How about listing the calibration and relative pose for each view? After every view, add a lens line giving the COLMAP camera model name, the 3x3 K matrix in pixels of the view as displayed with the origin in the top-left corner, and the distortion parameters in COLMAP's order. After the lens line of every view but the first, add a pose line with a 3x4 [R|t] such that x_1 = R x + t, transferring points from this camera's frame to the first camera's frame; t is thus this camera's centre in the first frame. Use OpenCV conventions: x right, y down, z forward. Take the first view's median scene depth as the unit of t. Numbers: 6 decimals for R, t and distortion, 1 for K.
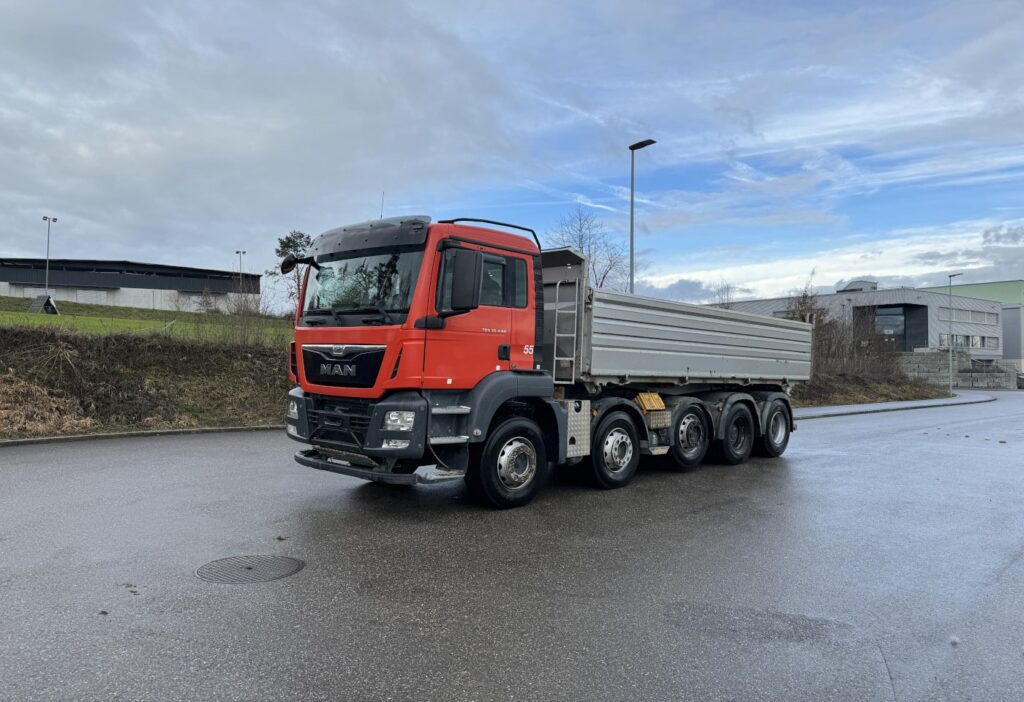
lens RADIAL K [[732.9, 0, 503.7], [0, 732.9, 354.1], [0, 0, 1]] dist [0.034111, -0.049125]
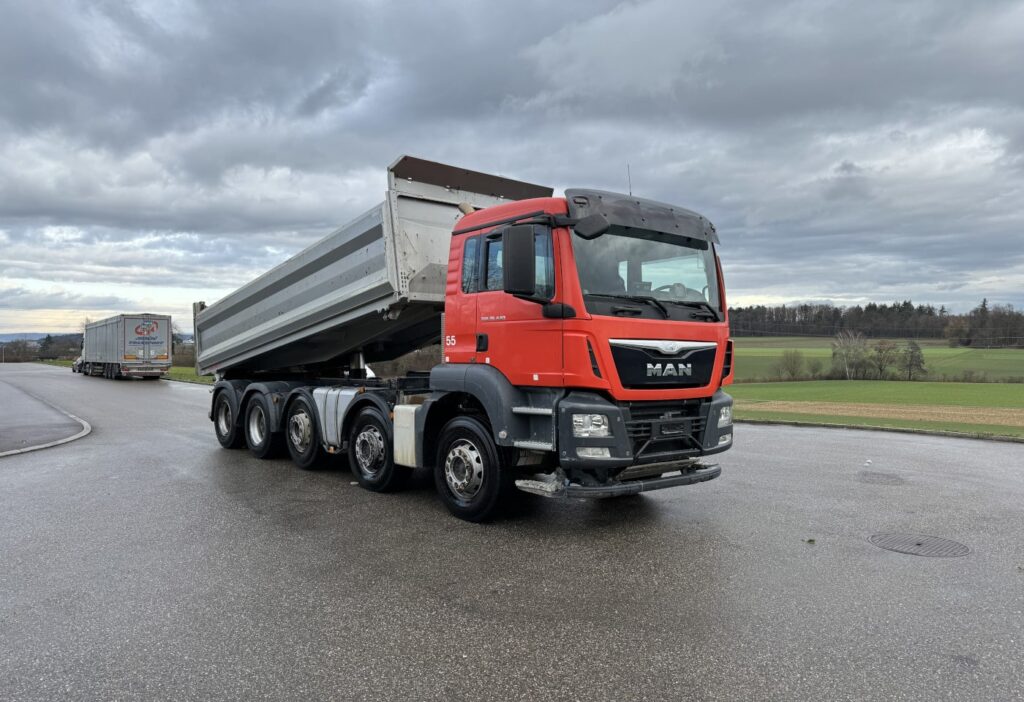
lens RADIAL K [[732.9, 0, 509.6], [0, 732.9, 350.1], [0, 0, 1]] dist [0.034111, -0.049125]
pose [[0.137779, -0.010310, 0.990409, -1.125976], [-0.013106, 0.999839, 0.012231, -0.010161], [-0.990376, -0.014666, 0.137622, 1.078436]]
